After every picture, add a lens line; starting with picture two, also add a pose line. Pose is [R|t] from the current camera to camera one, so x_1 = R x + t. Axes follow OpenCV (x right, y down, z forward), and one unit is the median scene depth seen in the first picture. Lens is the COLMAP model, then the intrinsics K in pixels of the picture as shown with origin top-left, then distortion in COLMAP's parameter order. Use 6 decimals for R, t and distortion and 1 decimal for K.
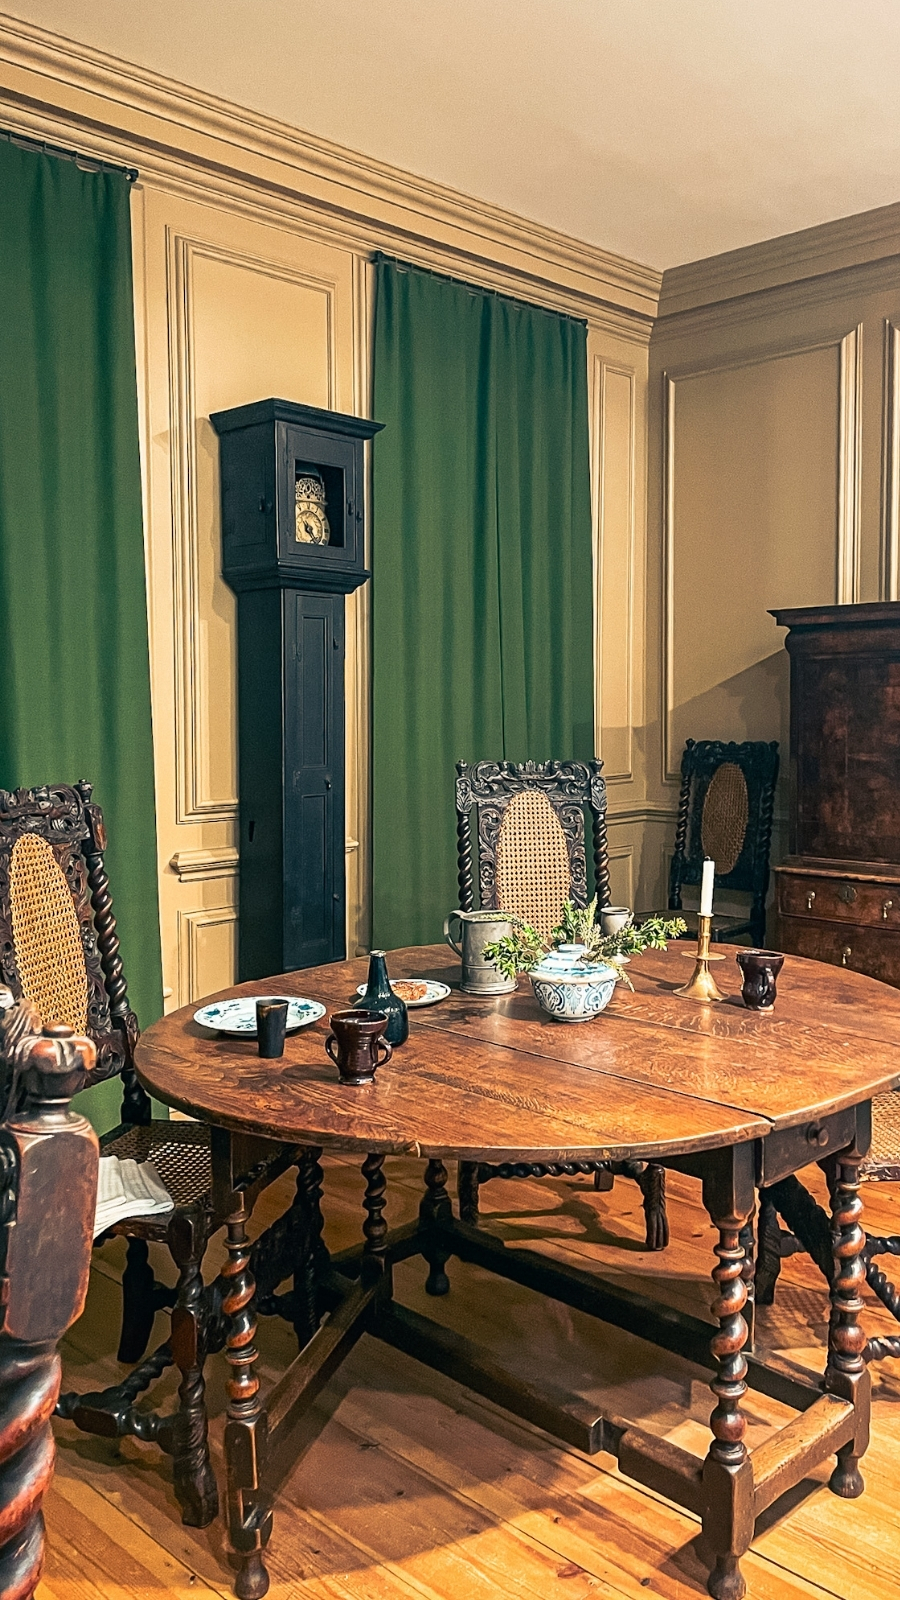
lens RADIAL K [[1270.0, 0, 445.5], [0, 1270.0, 770.0], [0, 0, 1]] dist [0.066391, -0.077393]
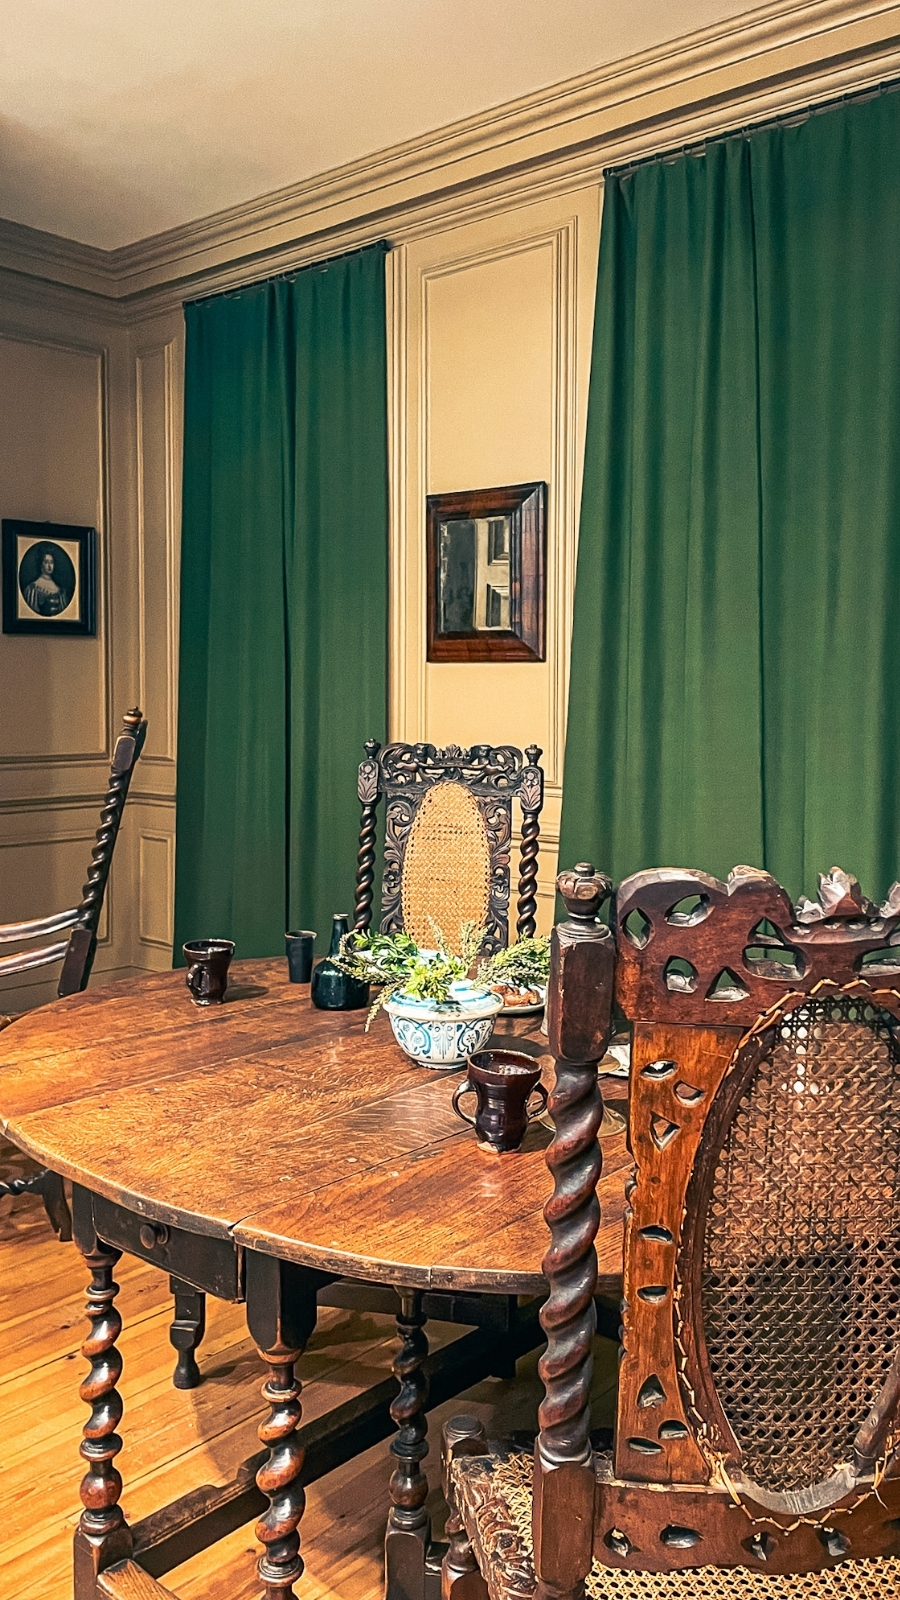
lens RADIAL K [[1263.6, 0, 451.5], [0, 1263.6, 703.0], [0, 0, 1]] dist [0.058270, -0.062519]
pose [[0.070830, 0.039935, -0.996689, 1.121166], [-0.043602, 0.998367, 0.036904, -0.086920], [0.996535, 0.040843, 0.072456, 1.138541]]
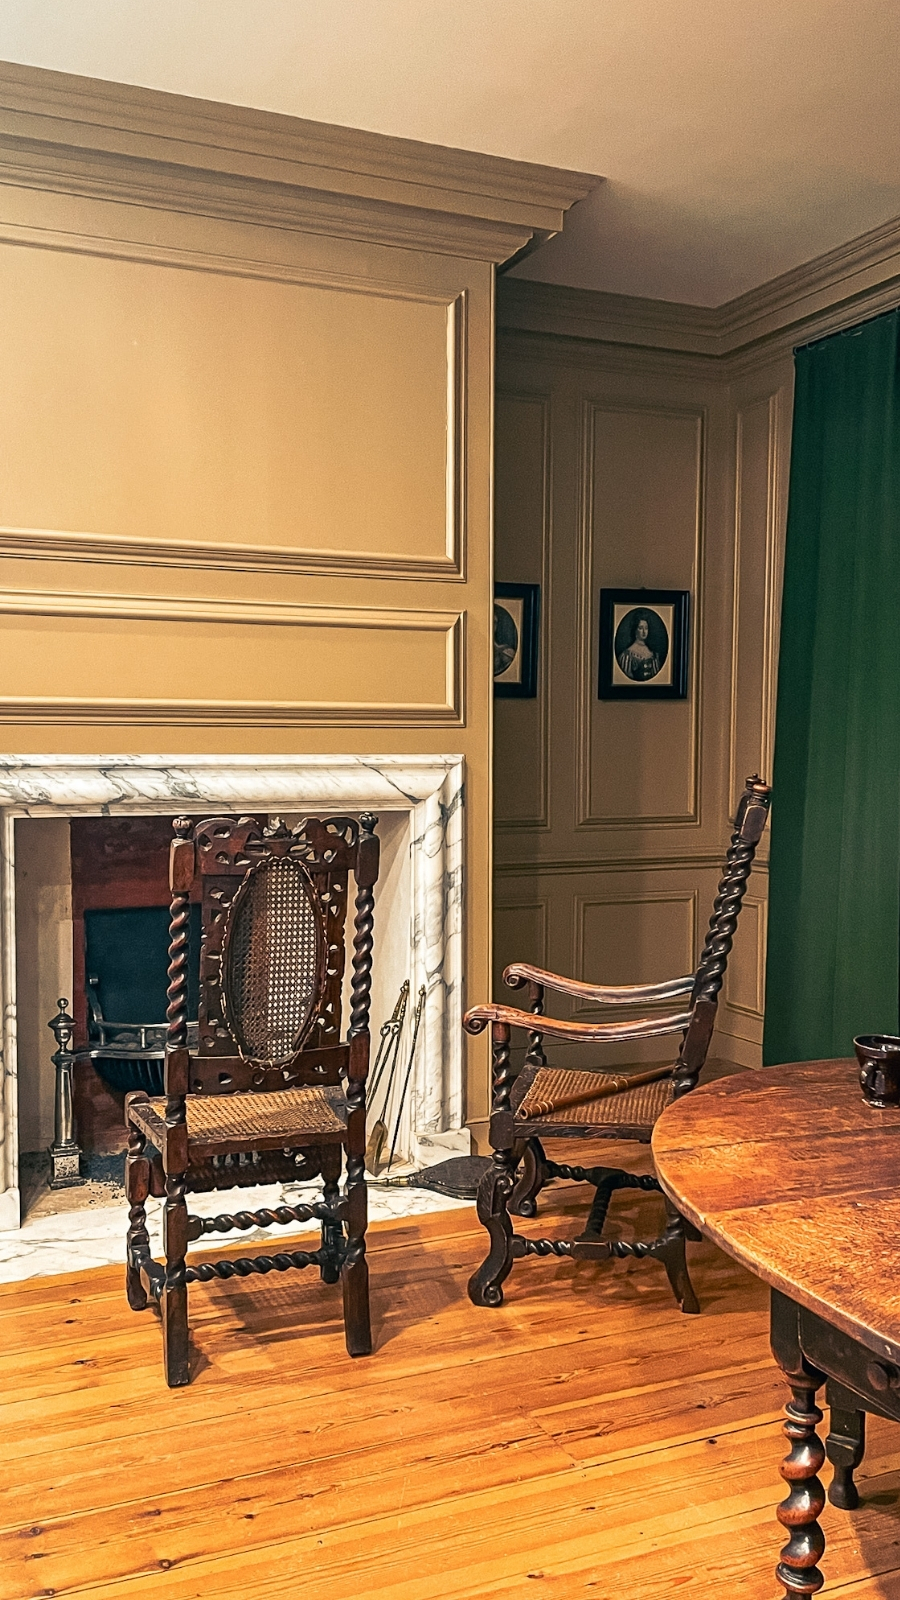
lens RADIAL K [[1270.0, 0, 445.5], [0, 1270.0, 770.0], [0, 0, 1]] dist [0.066391, -0.077393]
pose [[-0.356525, 0.045989, -0.933153, 1.073835], [-0.021759, 0.998108, 0.057503, -0.092732], [0.934032, 0.040806, -0.354850, 1.040518]]
